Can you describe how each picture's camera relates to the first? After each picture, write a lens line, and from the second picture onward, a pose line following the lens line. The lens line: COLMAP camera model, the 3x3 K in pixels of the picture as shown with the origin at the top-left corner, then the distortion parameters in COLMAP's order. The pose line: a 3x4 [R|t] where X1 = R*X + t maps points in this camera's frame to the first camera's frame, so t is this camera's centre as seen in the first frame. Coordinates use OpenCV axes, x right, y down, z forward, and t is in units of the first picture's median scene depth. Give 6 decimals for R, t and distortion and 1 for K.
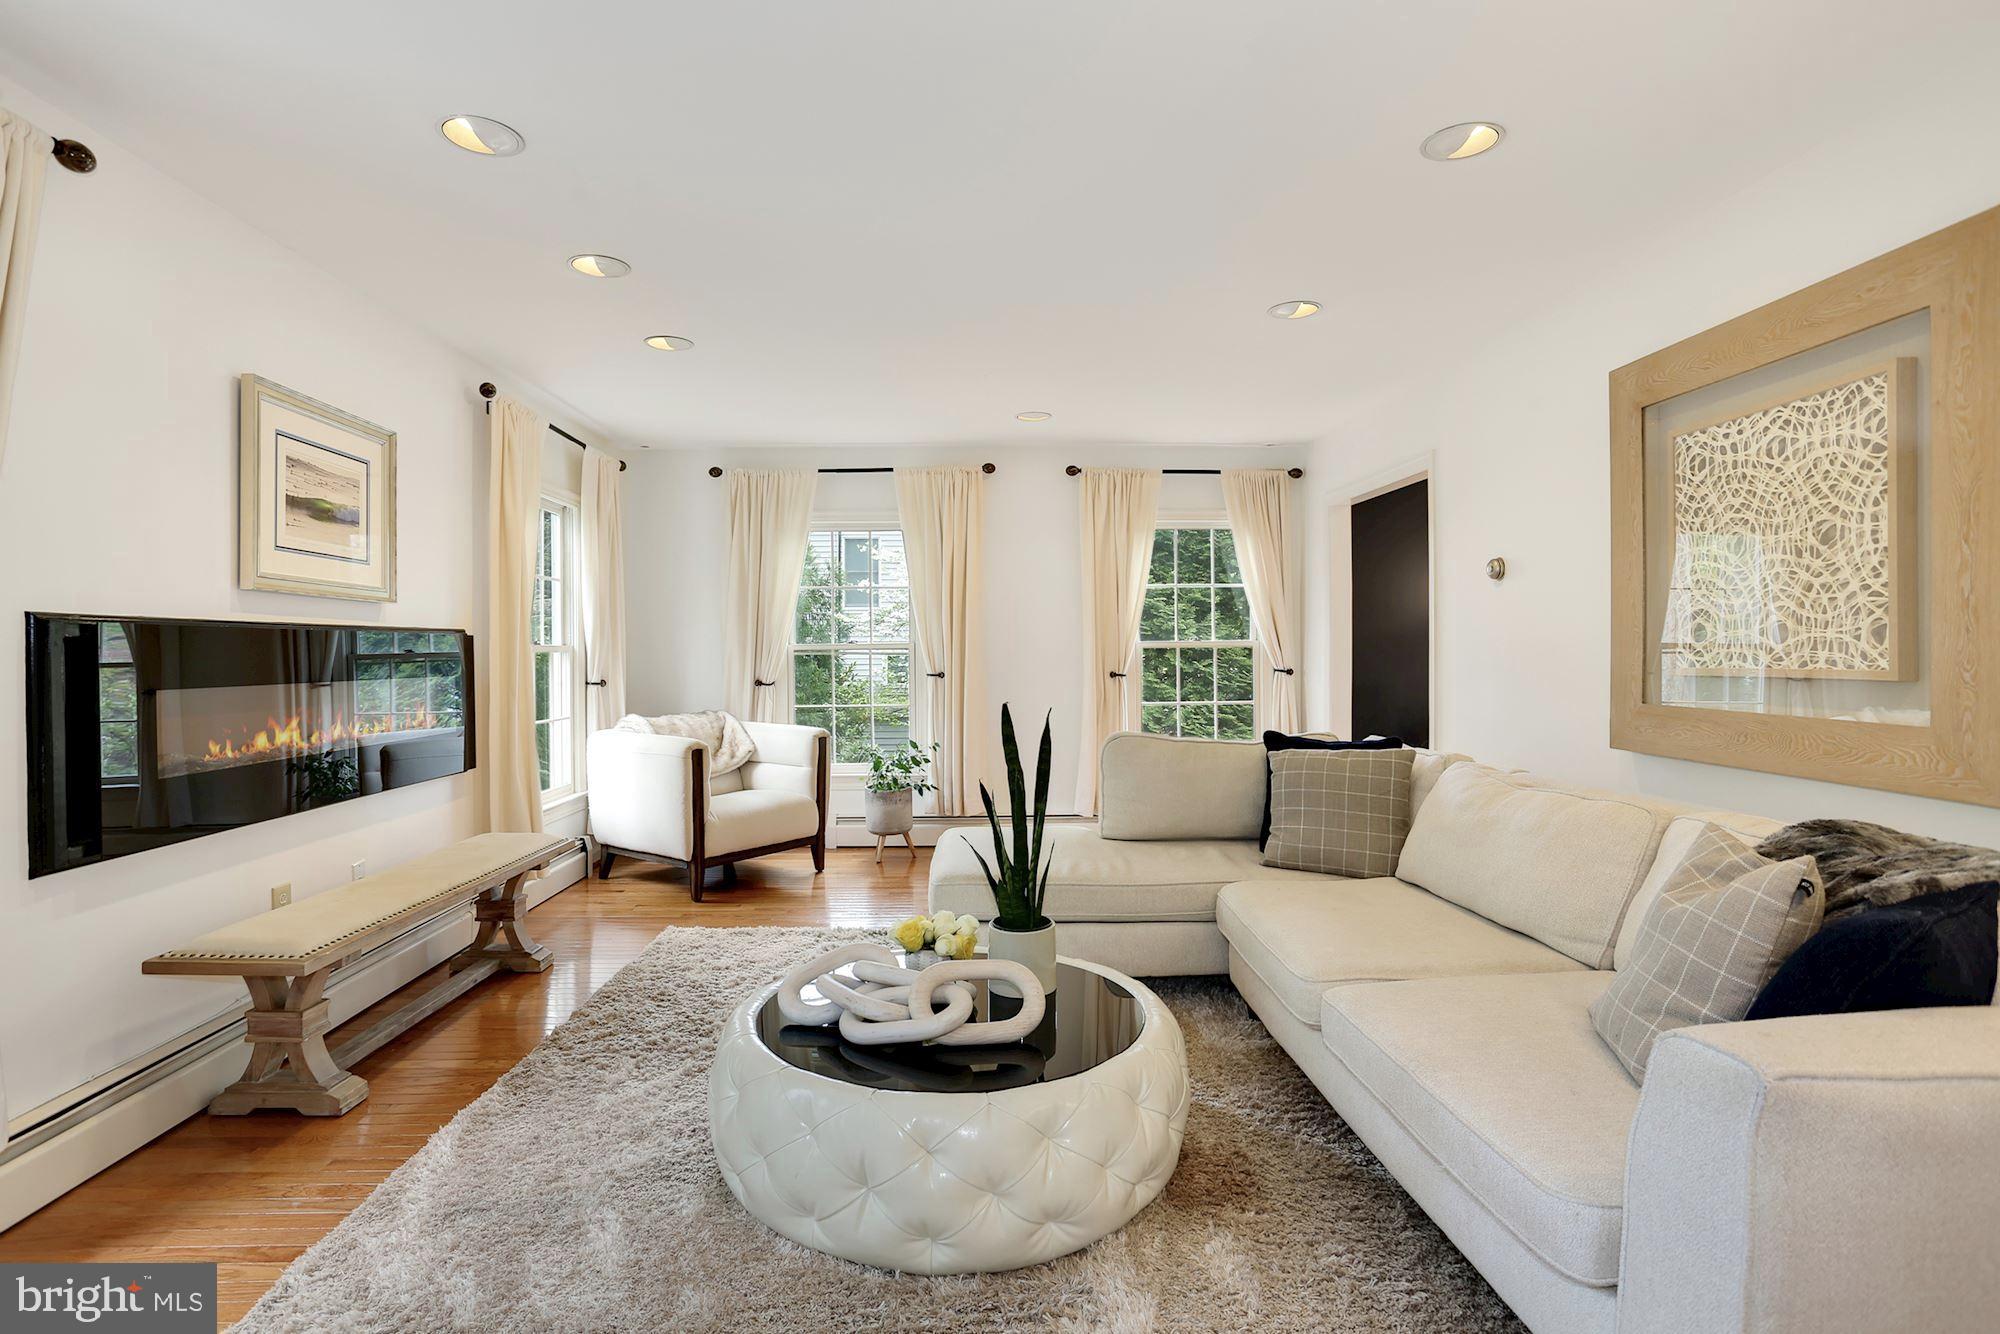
lens RADIAL K [[1020.3, 0, 1015.3], [0, 1020.3, 671.0], [0, 0, 1]] dist [-0.069600, 0.041904]
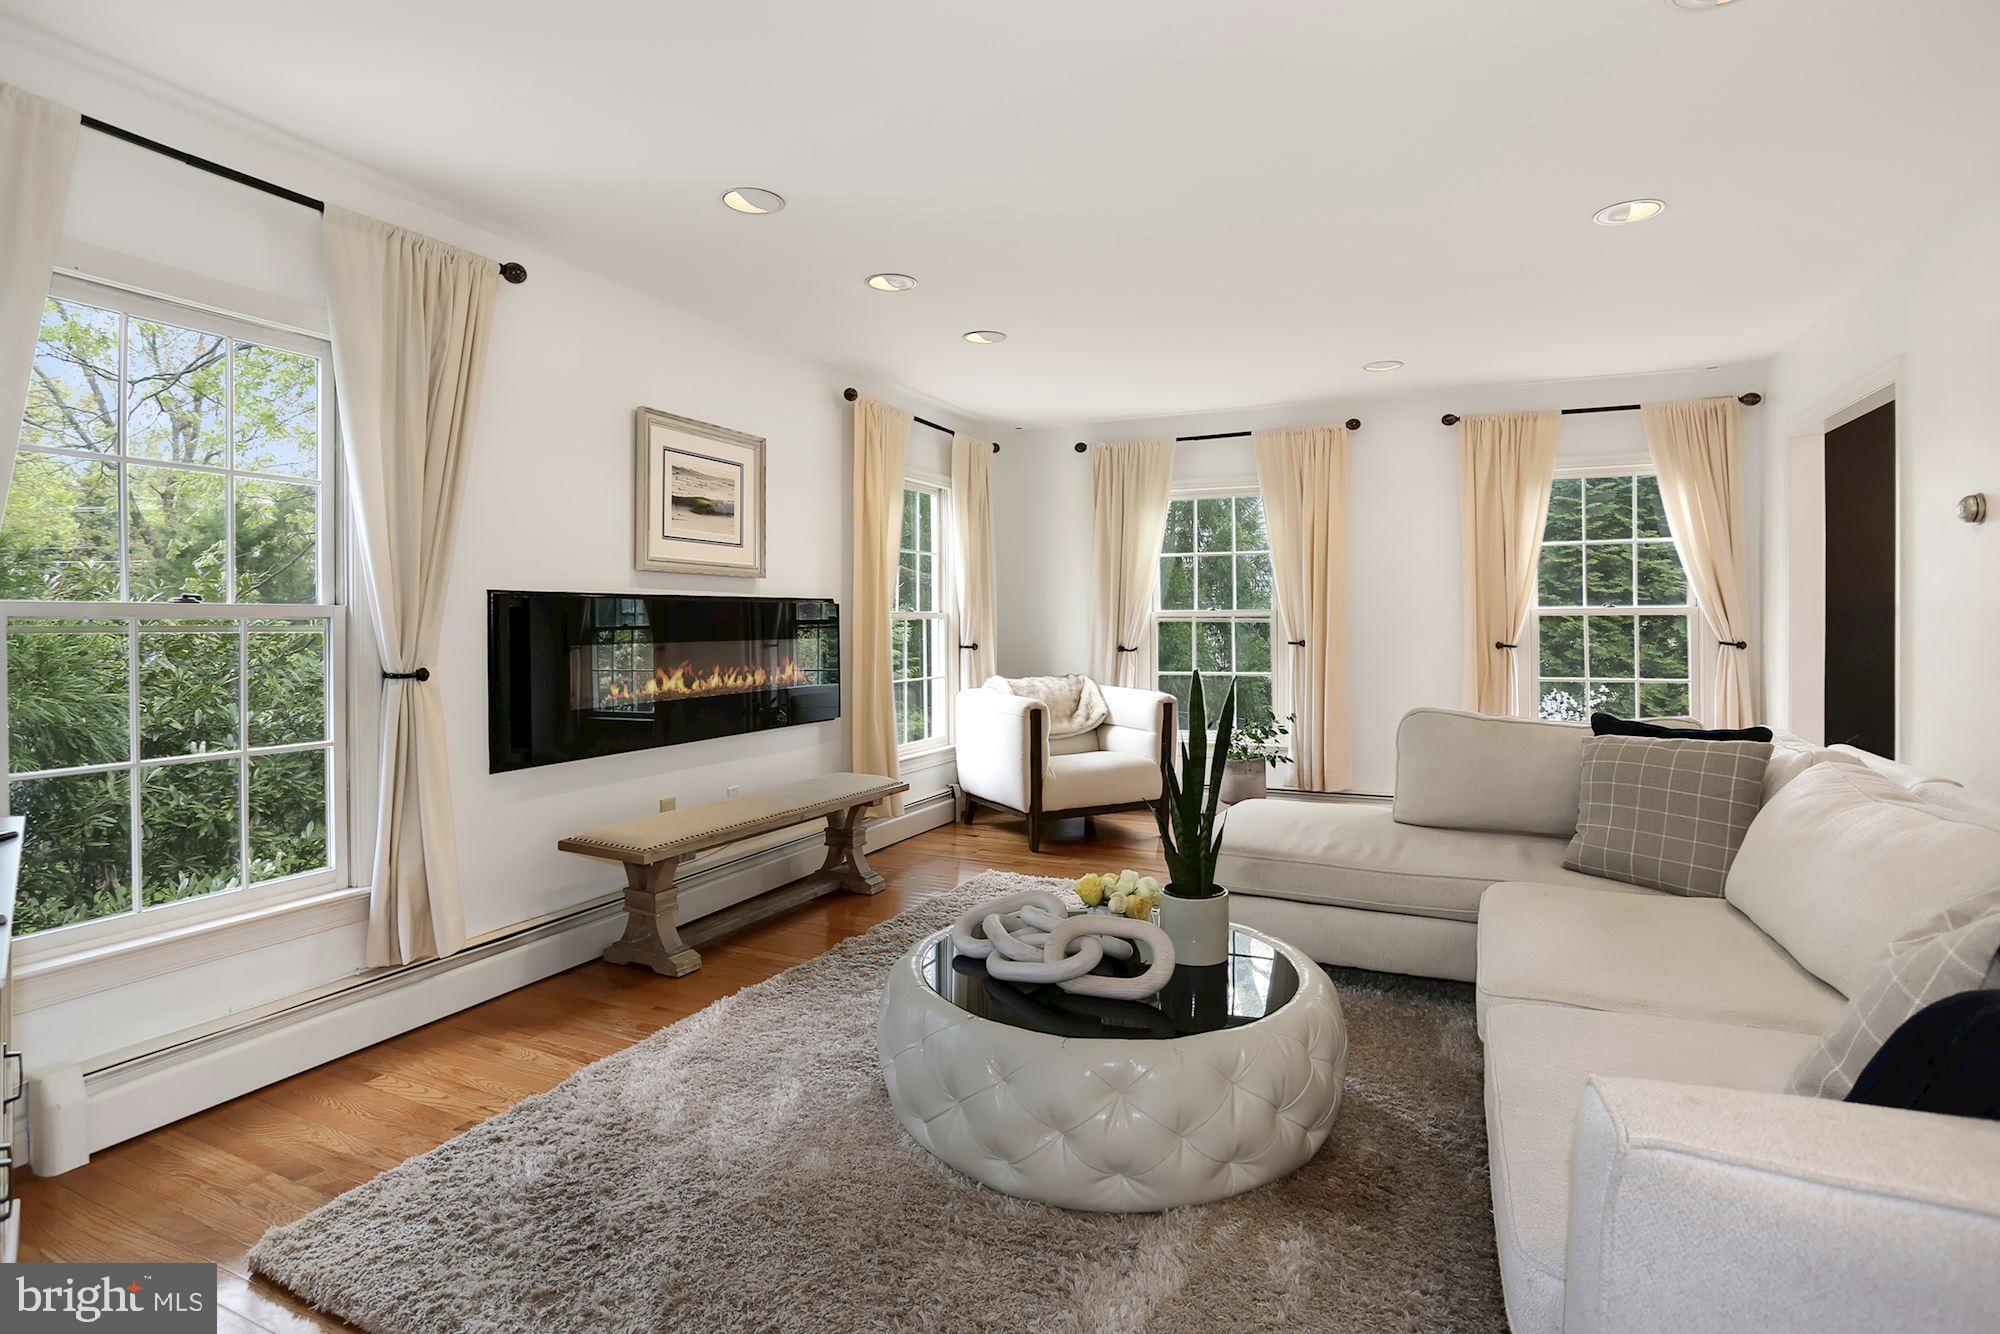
lens RADIAL K [[1045.9, 0, 1001.3], [0, 1045.9, 639.8], [0, 0, 1]] dist [-0.066839, 0.039943]
pose [[0.885073, 0.011171, -0.465318, 0.206582], [-0.010532, 0.999937, 0.003971, -0.000367], [0.465333, 0.001386, 0.885135, 0.004826]]
